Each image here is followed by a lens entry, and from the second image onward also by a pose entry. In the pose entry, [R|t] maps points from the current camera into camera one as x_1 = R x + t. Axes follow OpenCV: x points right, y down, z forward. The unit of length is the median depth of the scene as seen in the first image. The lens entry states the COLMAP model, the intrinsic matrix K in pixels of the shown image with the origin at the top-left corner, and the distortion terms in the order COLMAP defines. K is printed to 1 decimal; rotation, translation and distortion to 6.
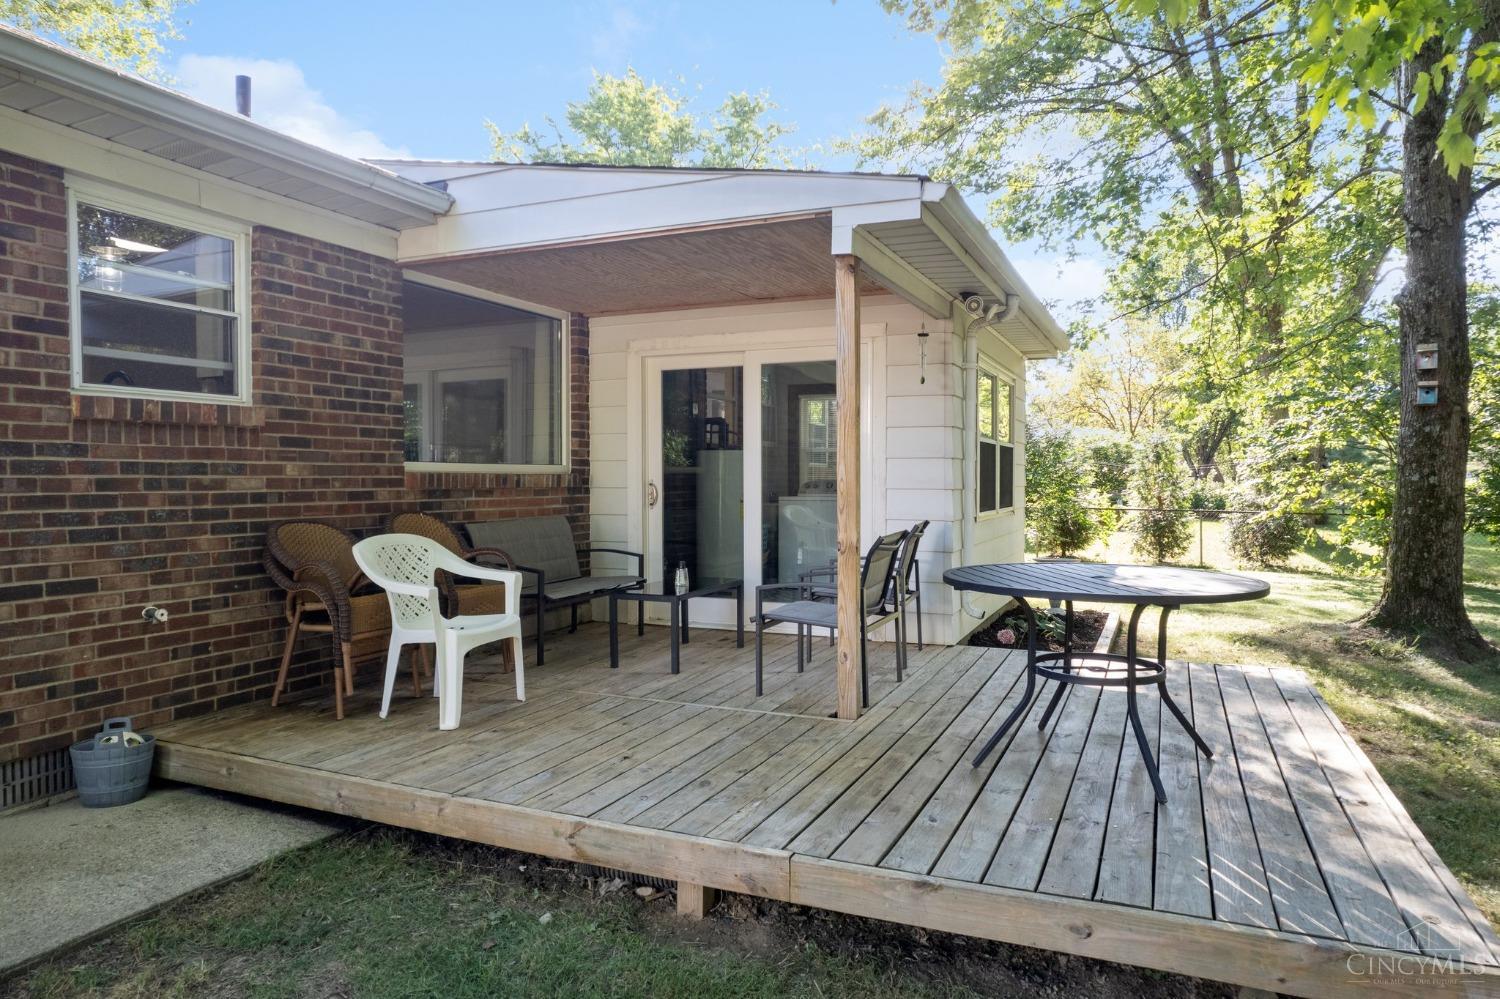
lens RADIAL K [[950.6, 0, 750.0], [0, 950.6, 499.5], [0, 0, 1]] dist [-0.038536, 0.001615]
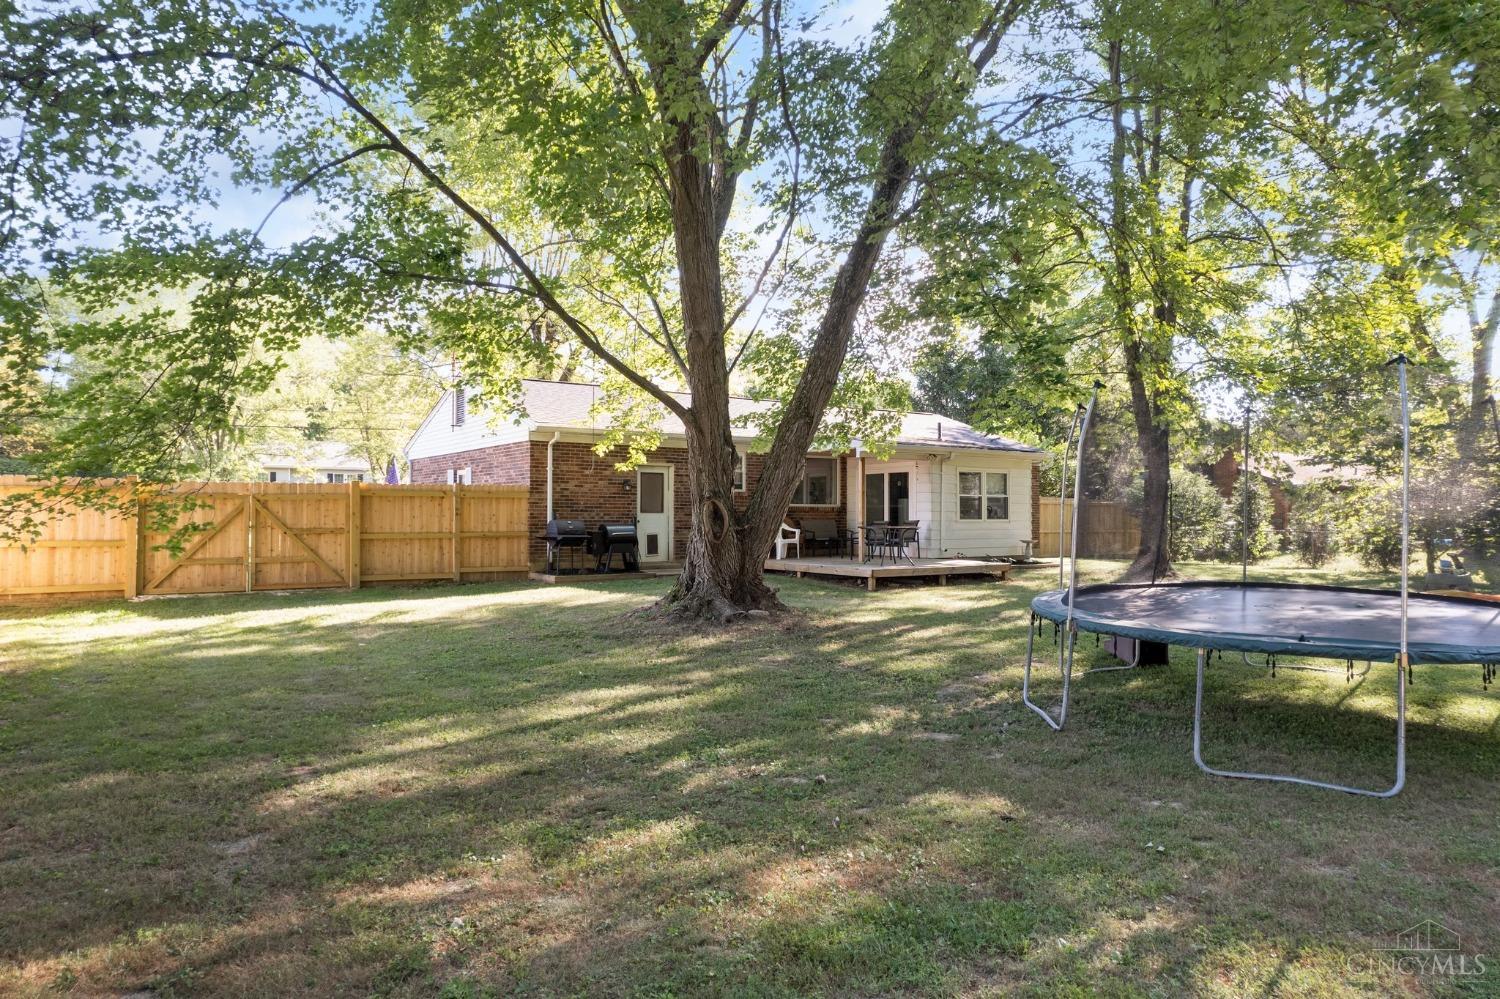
lens RADIAL K [[950.6, 0, 750.0], [0, 950.6, 499.5], [0, 0, 1]] dist [-0.038536, 0.001615]
pose [[0.863518, 0.013448, -0.504138, 1.670701], [-0.032827, 0.999023, -0.029581, 0.073667], [0.503248, 0.042093, 0.863116, -2.735309]]
